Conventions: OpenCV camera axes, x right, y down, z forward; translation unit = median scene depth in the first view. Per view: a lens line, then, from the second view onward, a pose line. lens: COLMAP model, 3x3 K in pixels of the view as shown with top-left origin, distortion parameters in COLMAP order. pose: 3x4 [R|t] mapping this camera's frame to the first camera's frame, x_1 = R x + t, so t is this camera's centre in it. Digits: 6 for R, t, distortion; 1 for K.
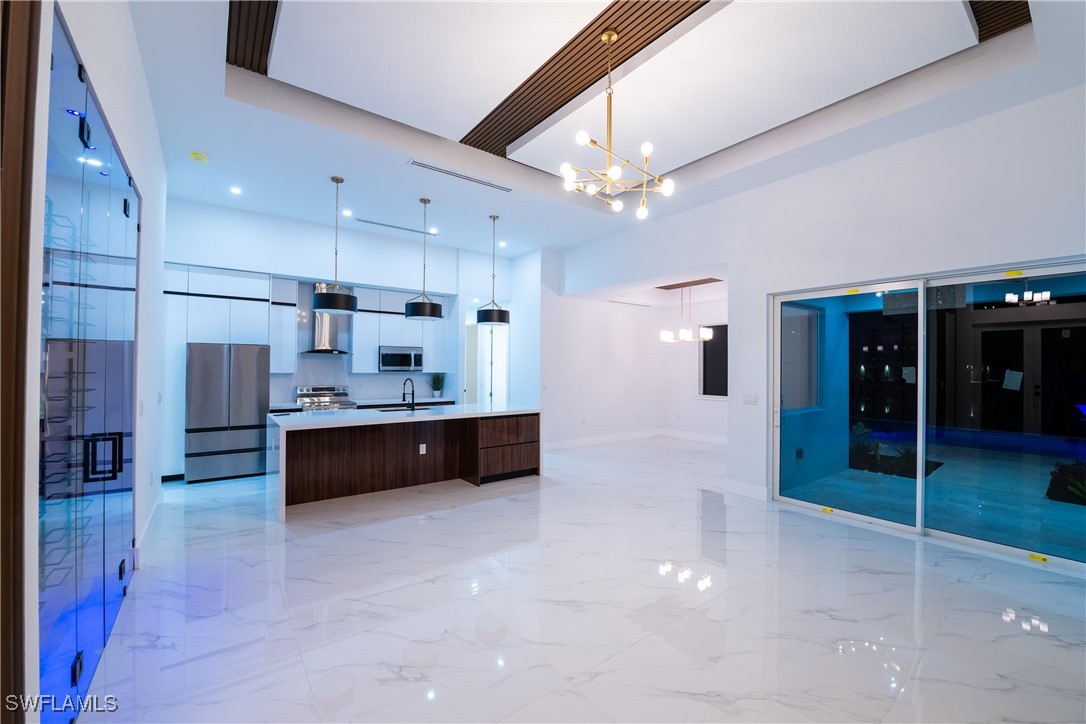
lens RADIAL K [[433.1, 0, 542.9], [0, 433.1, 364.6], [0, 0, 1]] dist [-0.016201, -0.001389]
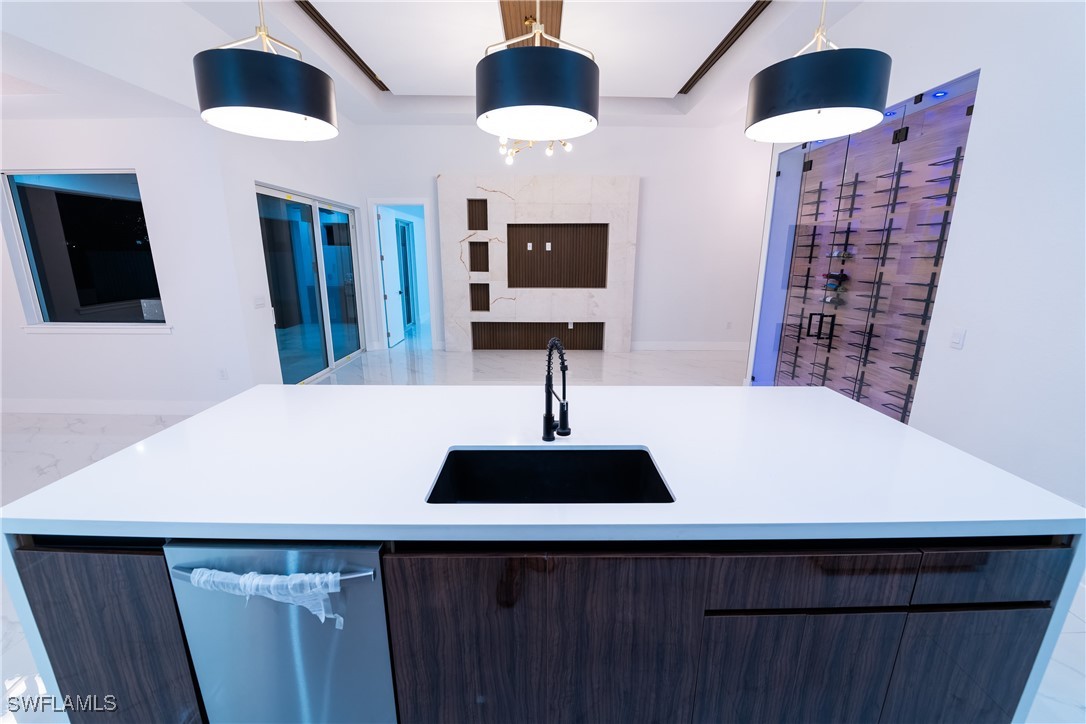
lens RADIAL K [[433.1, 0, 543.3], [0, 433.1, 364.3], [0, 0, 1]] dist [-0.016201, -0.001389]
pose [[-0.800059, -0.158721, 0.578543, -0.453587], [-0.016380, 0.969786, 0.243405, -0.017215], [-0.599697, 0.185262, -0.778487, 1.198512]]
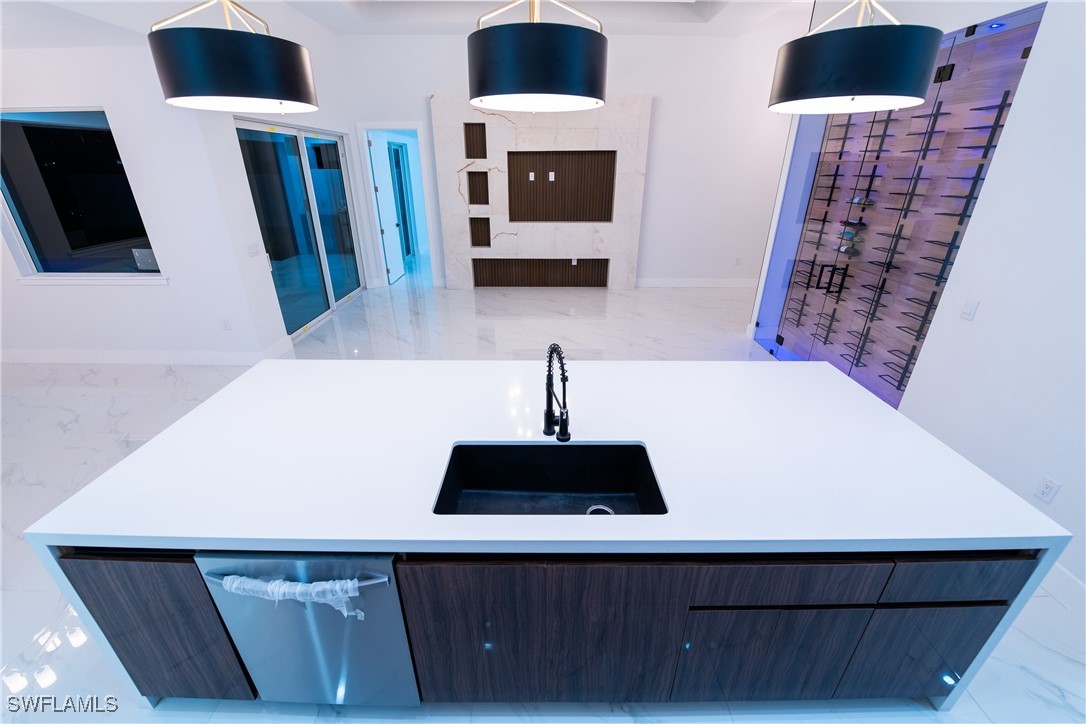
lens RADIAL K [[433.1, 0, 543.0], [0, 433.1, 363.7], [0, 0, 1]] dist [-0.016201, -0.001389]
pose [[-0.795137, -0.261562, 0.547122, -0.444011], [-0.014231, 0.910002, 0.414361, -0.066120], [-0.606263, 0.321687, -0.727298, 1.184308]]
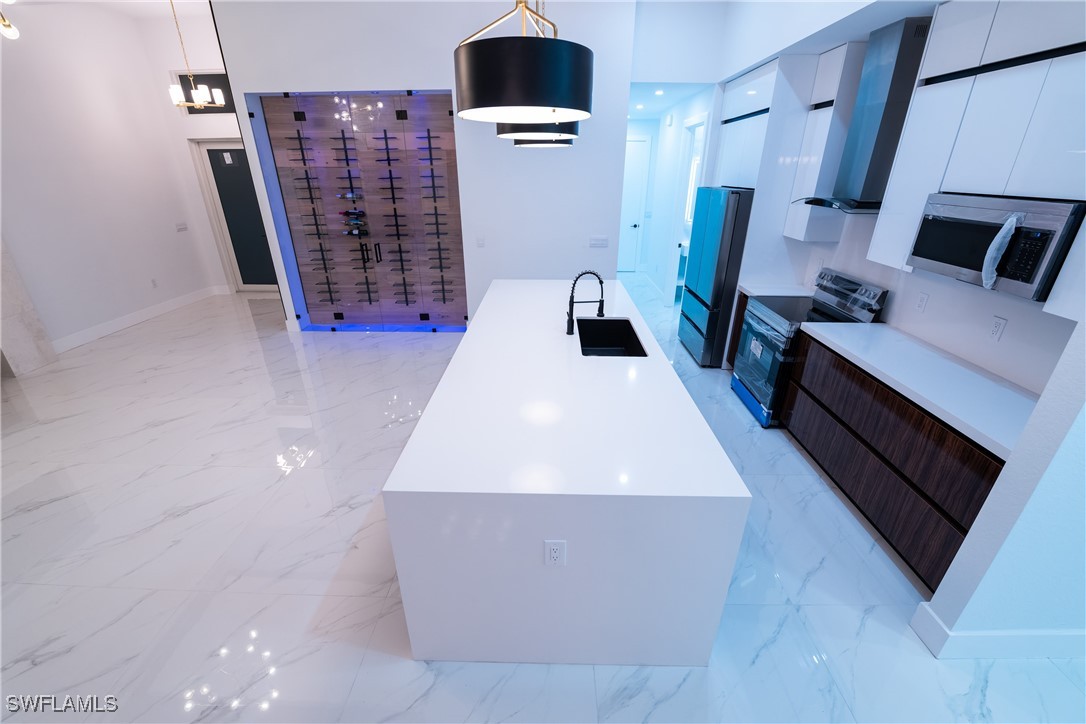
lens RADIAL K [[433.1, 0, 543.8], [0, 433.1, 363.5], [0, 0, 1]] dist [-0.016201, -0.001389]
pose [[-0.621390, 0.312823, -0.718343, 0.102250], [0.000646, 0.917041, 0.398792, -0.065952], [0.783501, 0.247341, -0.570043, 1.250357]]
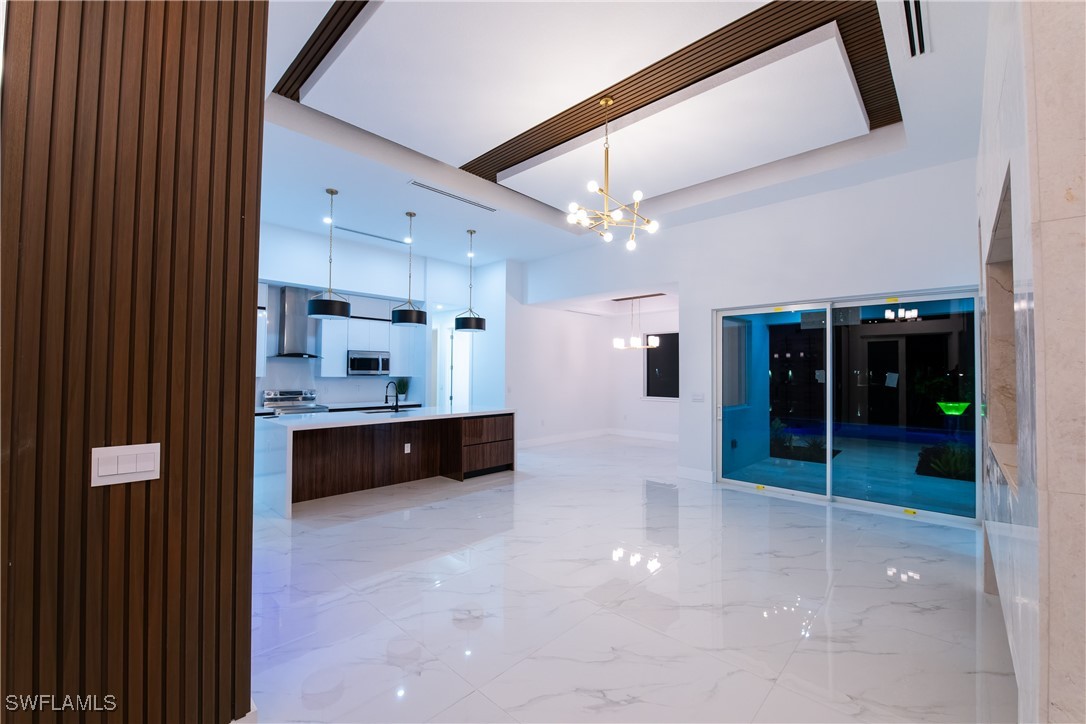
lens RADIAL K [[439.6, 0, 541.1], [0, 439.6, 364.8], [0, 0, 1]] dist [-0.017485, 0.000084]
pose [[0.987201, 0.002127, 0.159466, -0.121234], [-0.000253, 0.999931, -0.011770, 0.003590], [-0.159480, 0.011579, 0.987133, -0.106954]]
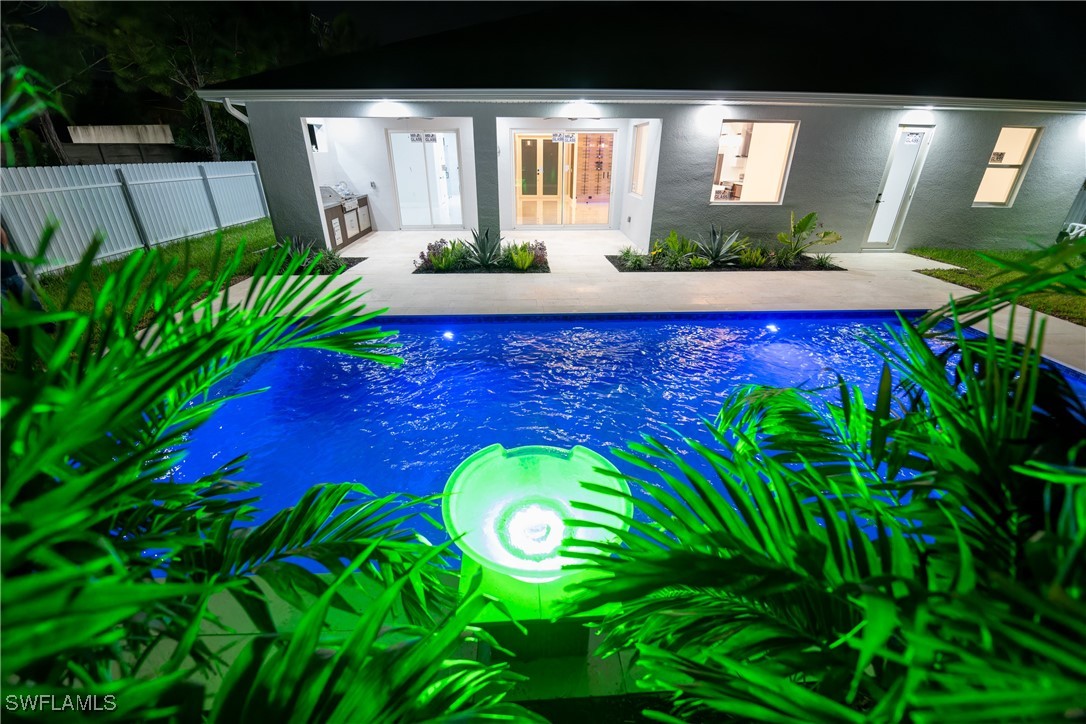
lens RADIAL K [[433.1, 0, 543.1], [0, 433.1, 361.8], [0, 0, 1]] dist [-0.016201, -0.001389]
pose [[-0.578039, 0.339994, -0.741805, 2.379328], [-0.008317, 0.906563, 0.421988, 0.001107], [0.815967, 0.250095, -0.521201, 1.848818]]
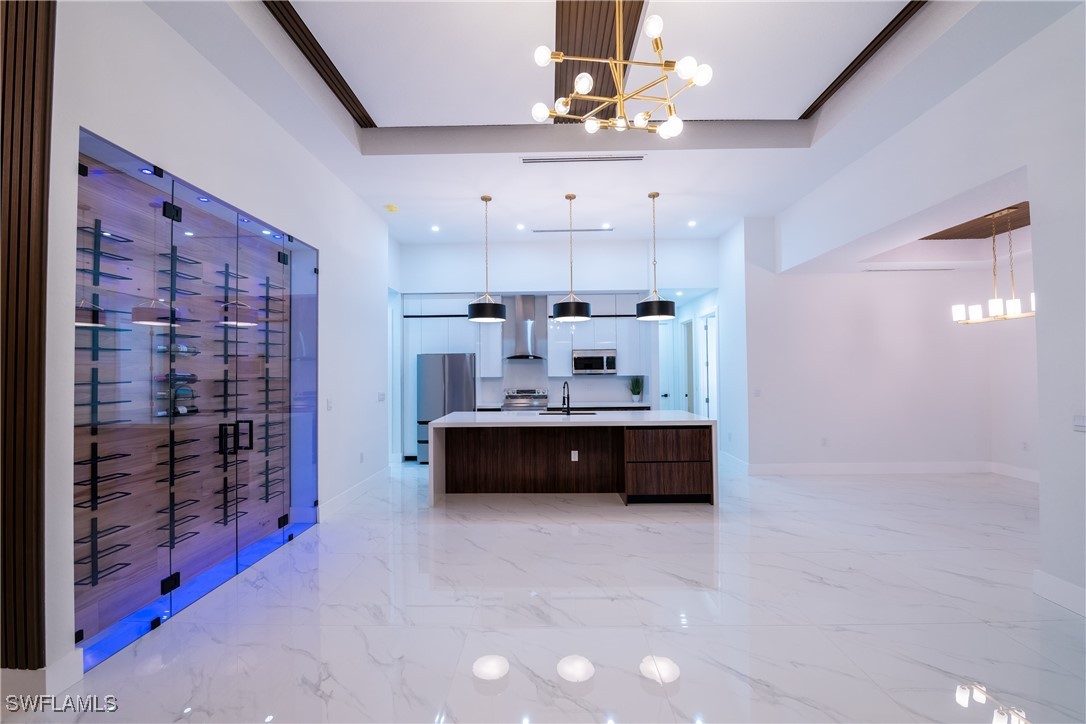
lens RADIAL K [[433.1, 0, 542.0], [0, 433.1, 362.7], [0, 0, 1]] dist [-0.016201, -0.001389]
pose [[0.784278, -0.027402, -0.619804, 0.250607], [0.019675, 0.999620, -0.019298, 0.006736], [0.620097, 0.002941, 0.784519, 0.198281]]
